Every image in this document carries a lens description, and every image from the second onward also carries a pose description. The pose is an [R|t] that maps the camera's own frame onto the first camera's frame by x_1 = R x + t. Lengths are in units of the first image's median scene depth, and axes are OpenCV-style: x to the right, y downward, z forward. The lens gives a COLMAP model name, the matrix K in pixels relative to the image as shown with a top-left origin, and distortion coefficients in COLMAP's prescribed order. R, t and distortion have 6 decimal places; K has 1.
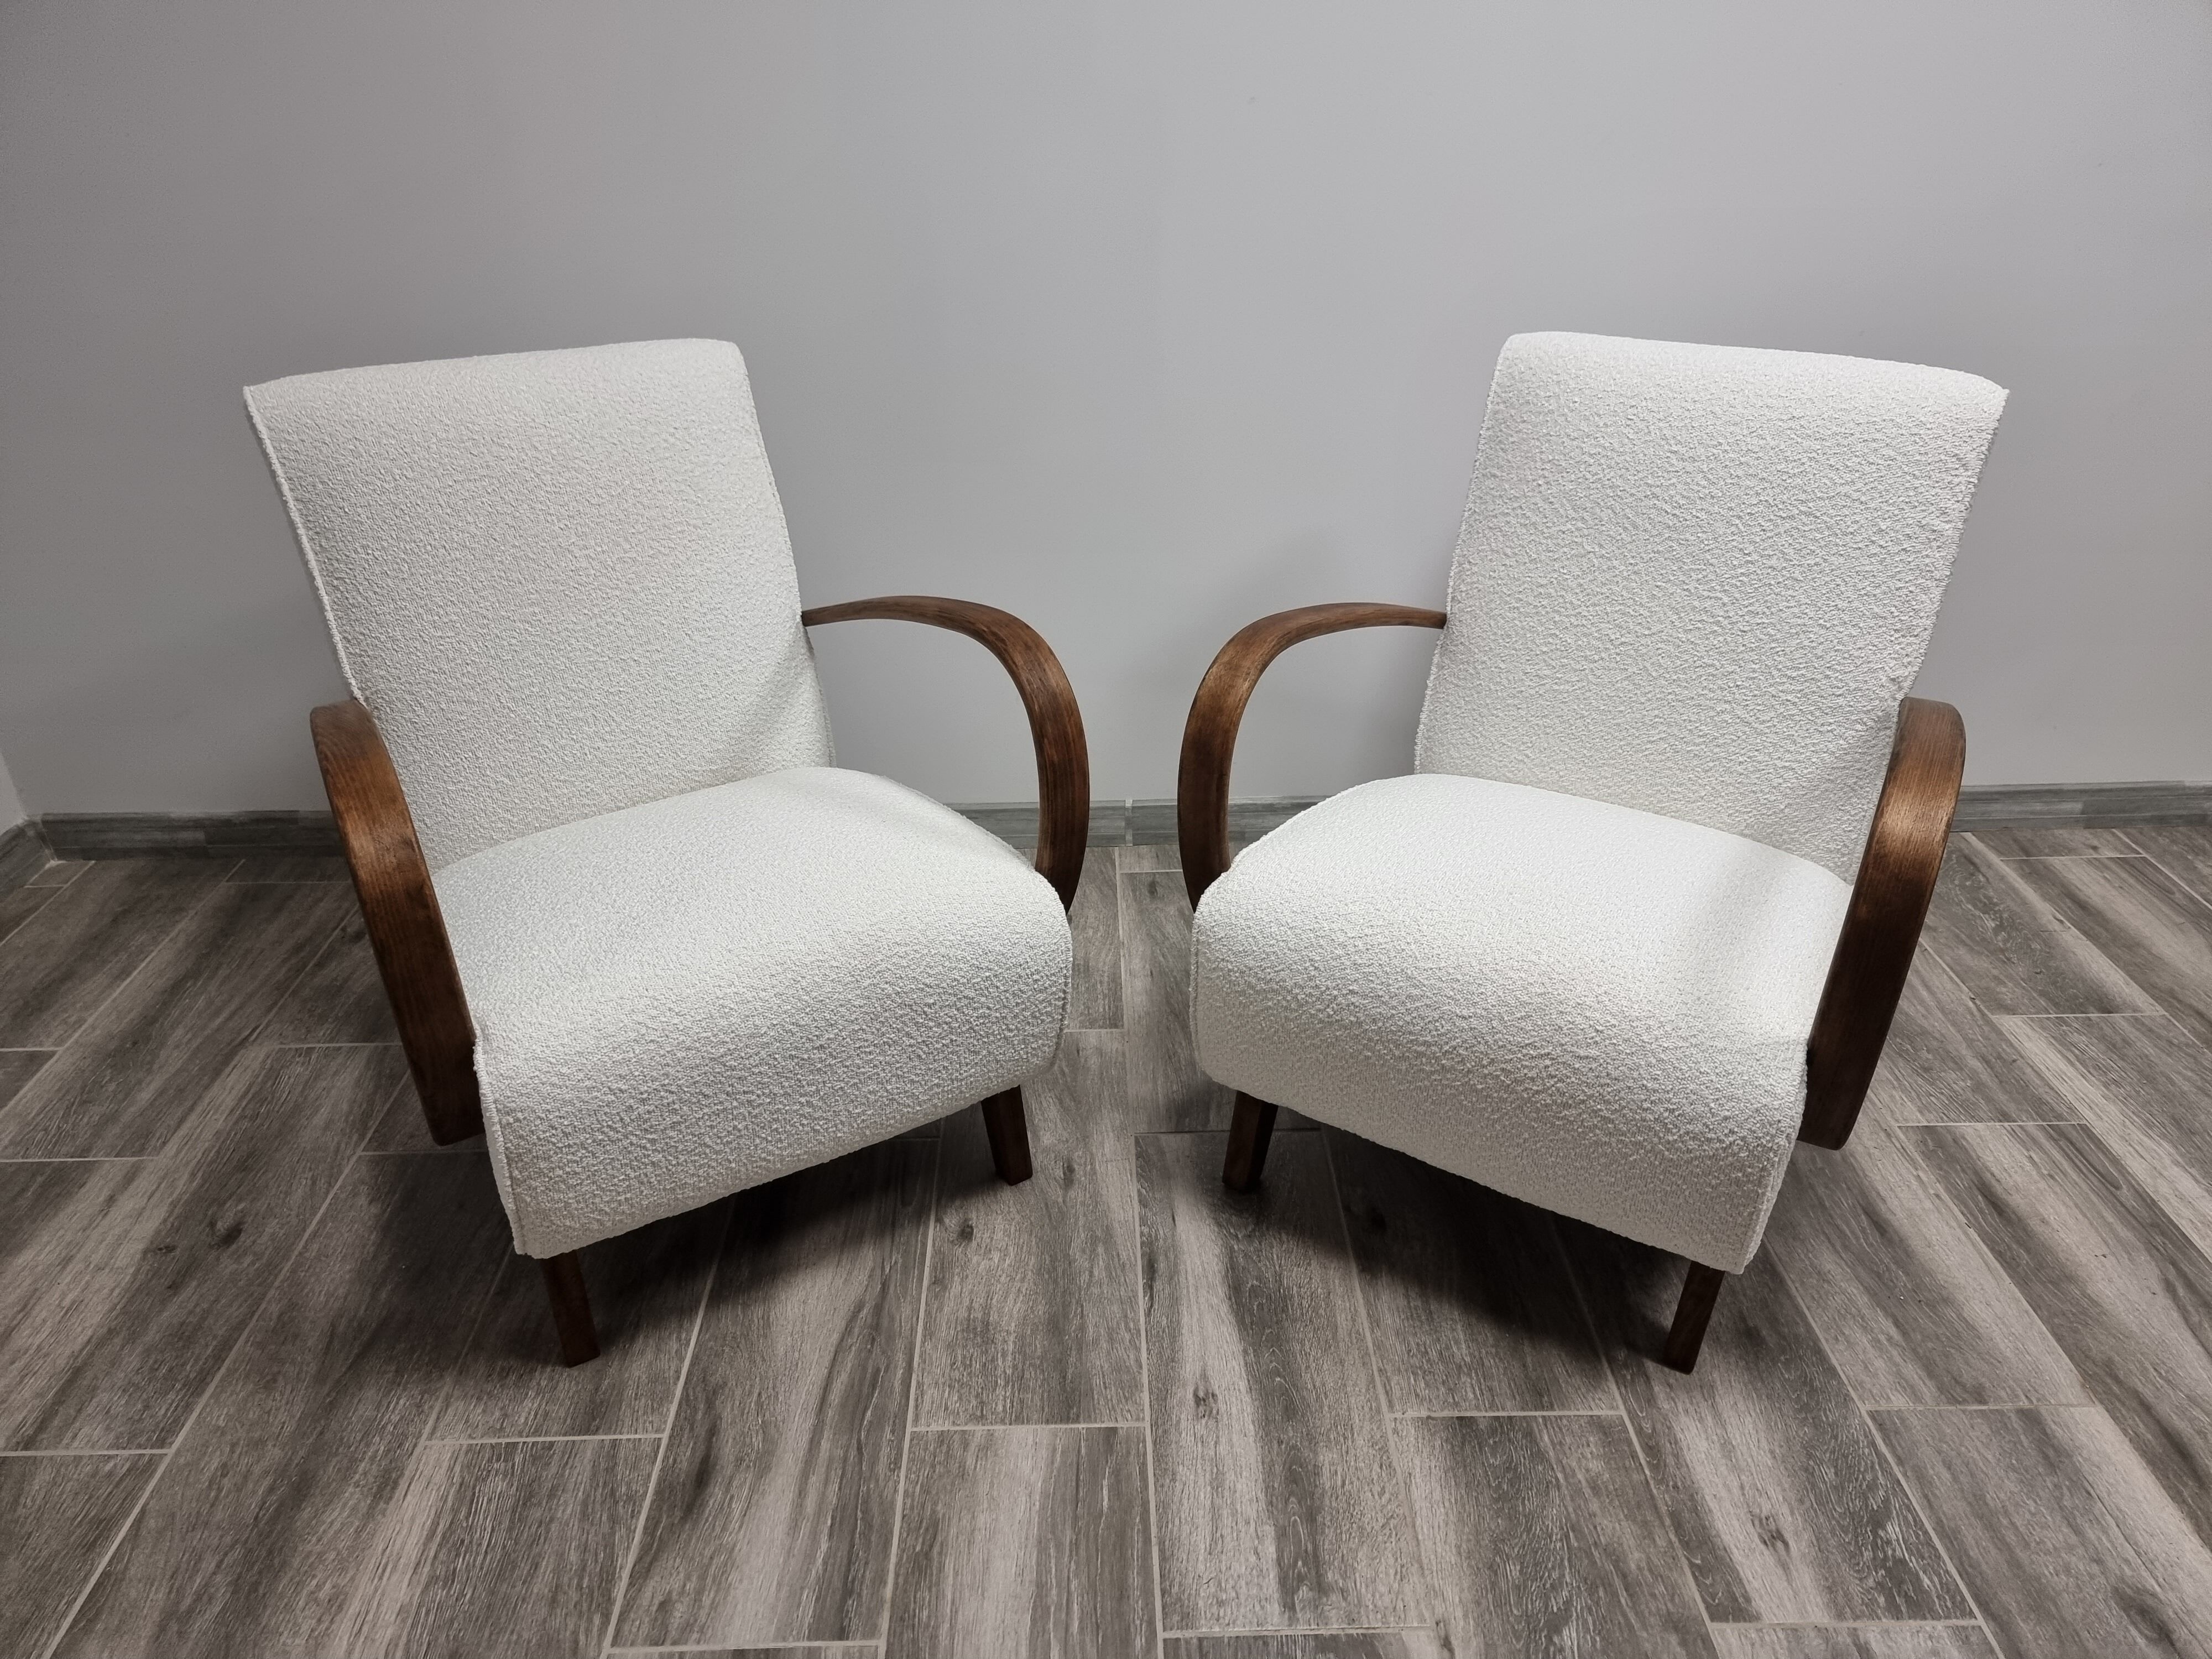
lens RADIAL K [[1548.0, 0, 1107.4], [0, 1548.0, 865.1], [0, 0, 1]] dist [0.071596, -0.059599]
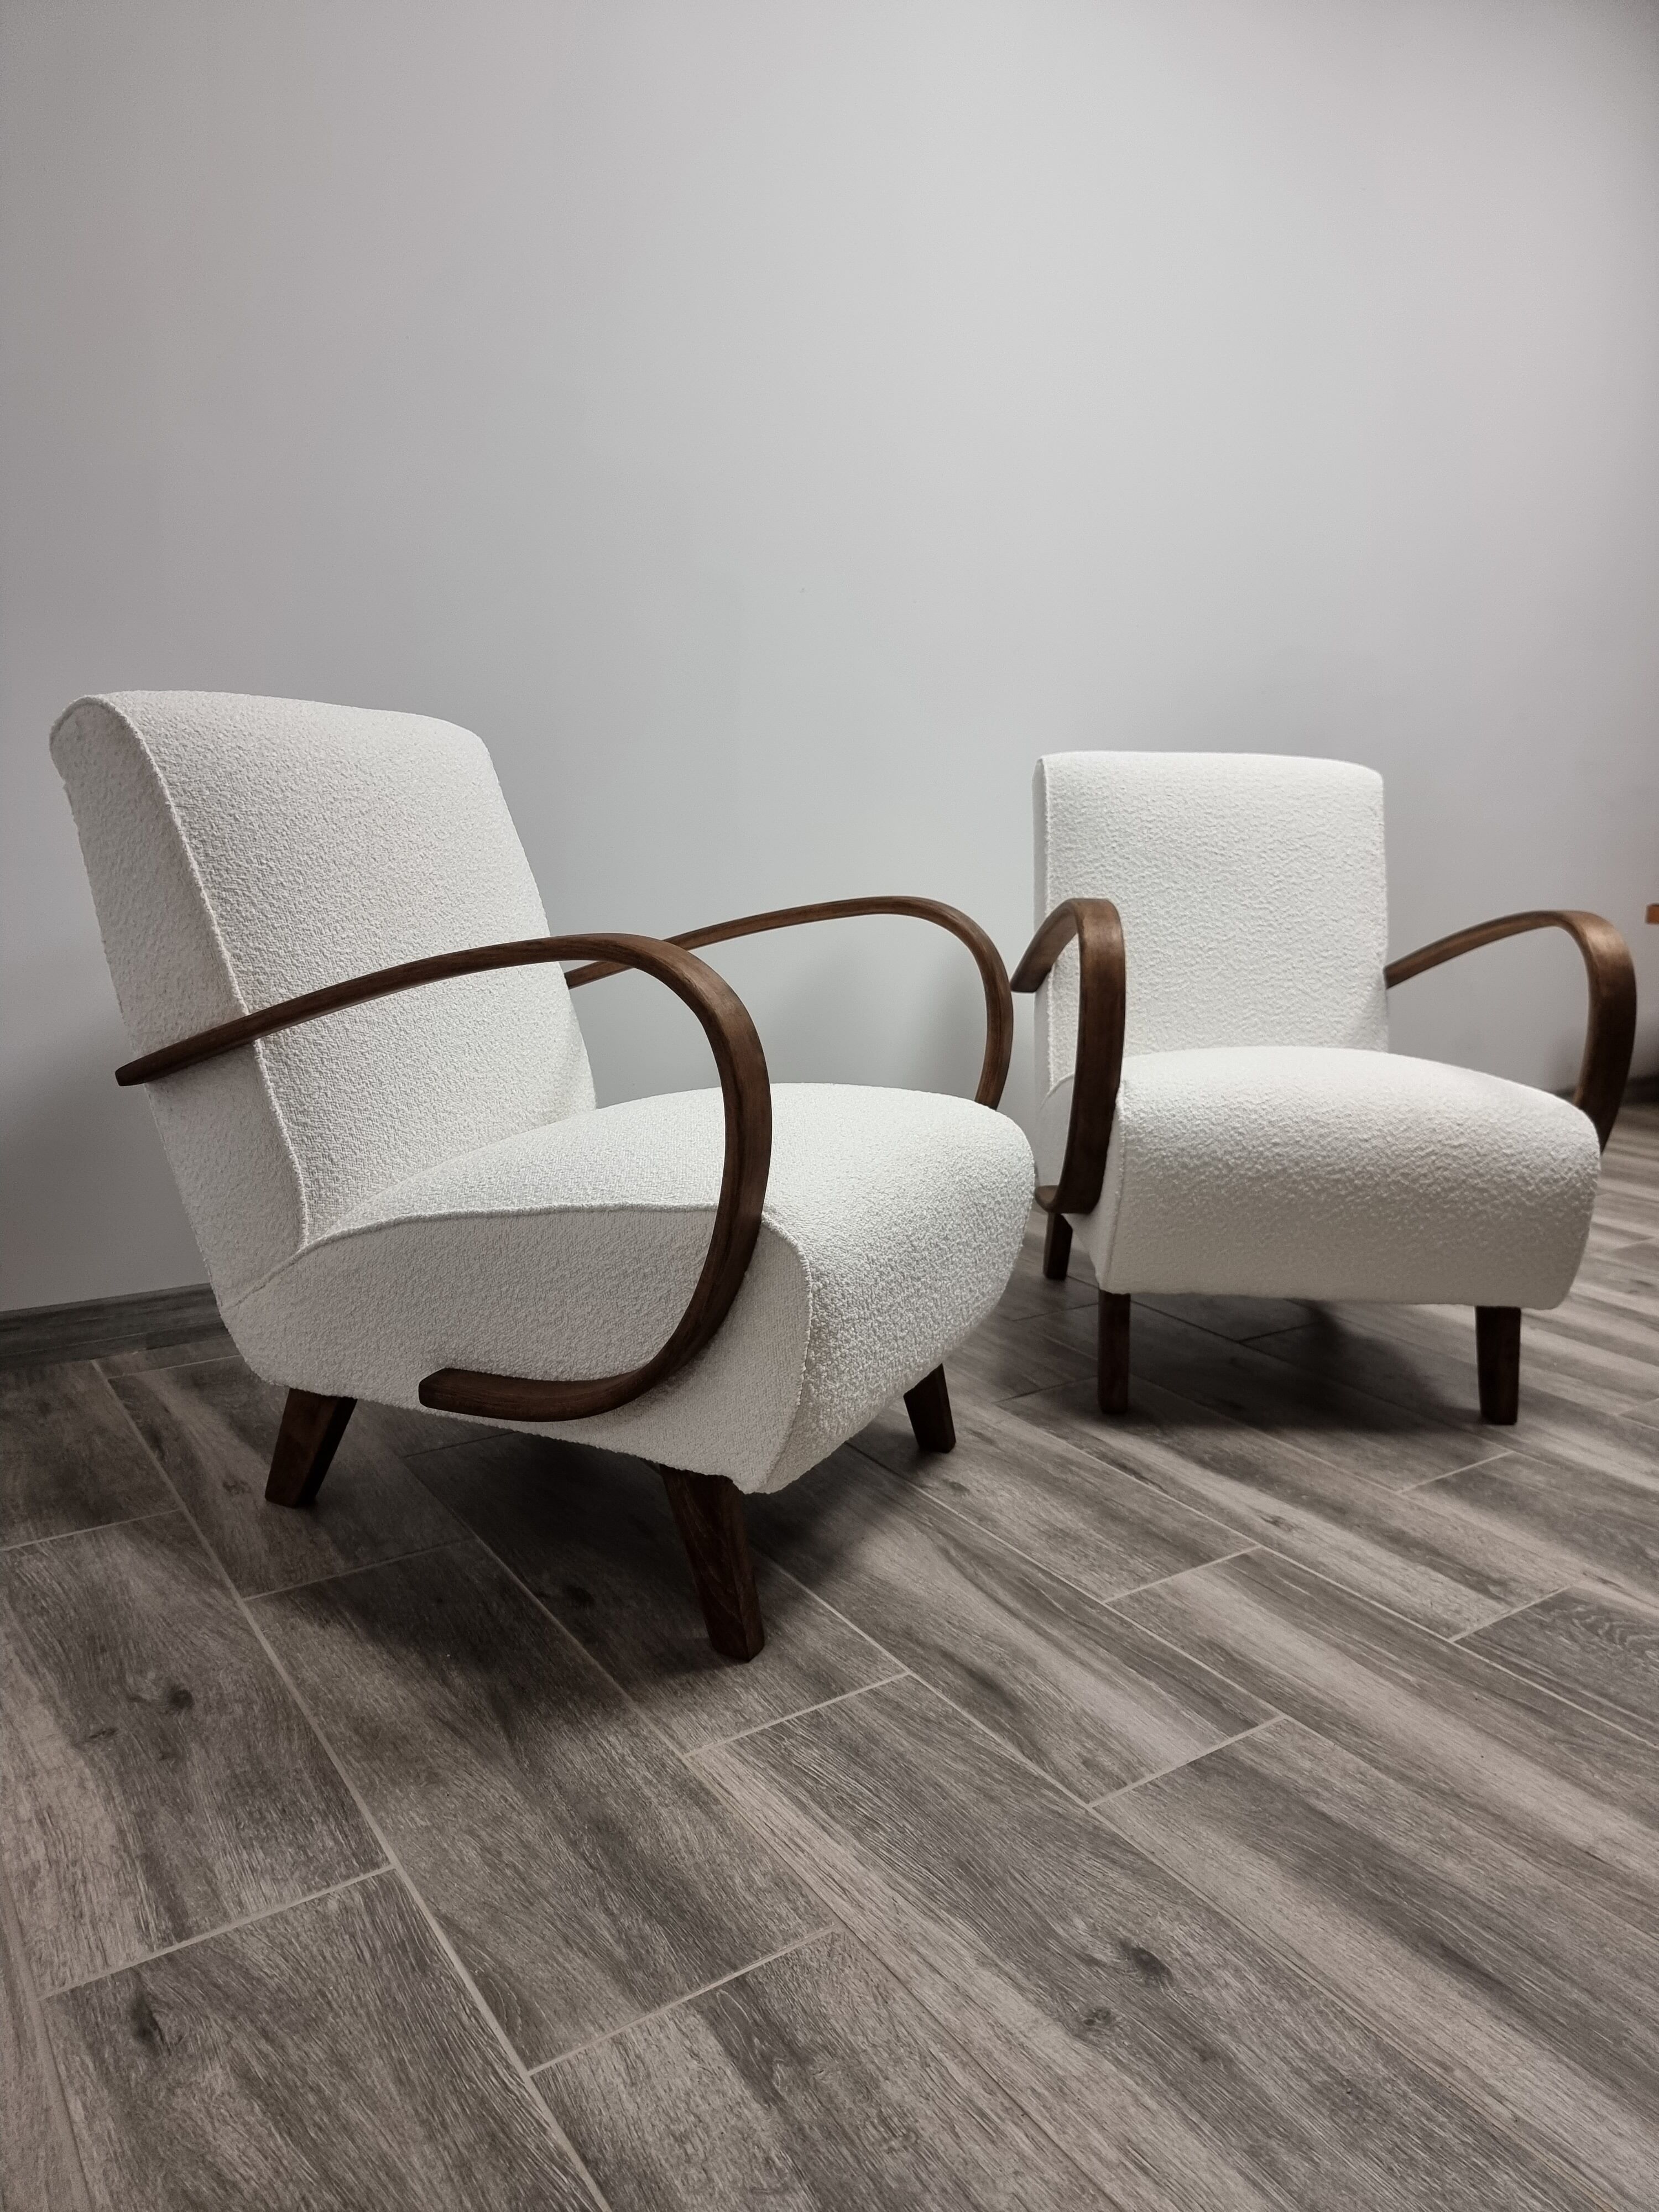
lens RADIAL K [[1548.0, 0, 825.0], [0, 1548.0, 1098.0], [0, 0, 1]] dist [0.071596, -0.059599]
pose [[0.833885, -0.073205, 0.547063, -0.770441], [0.238858, 0.941407, -0.238117, 0.243501], [-0.497577, 0.329232, 0.802510, 0.171336]]
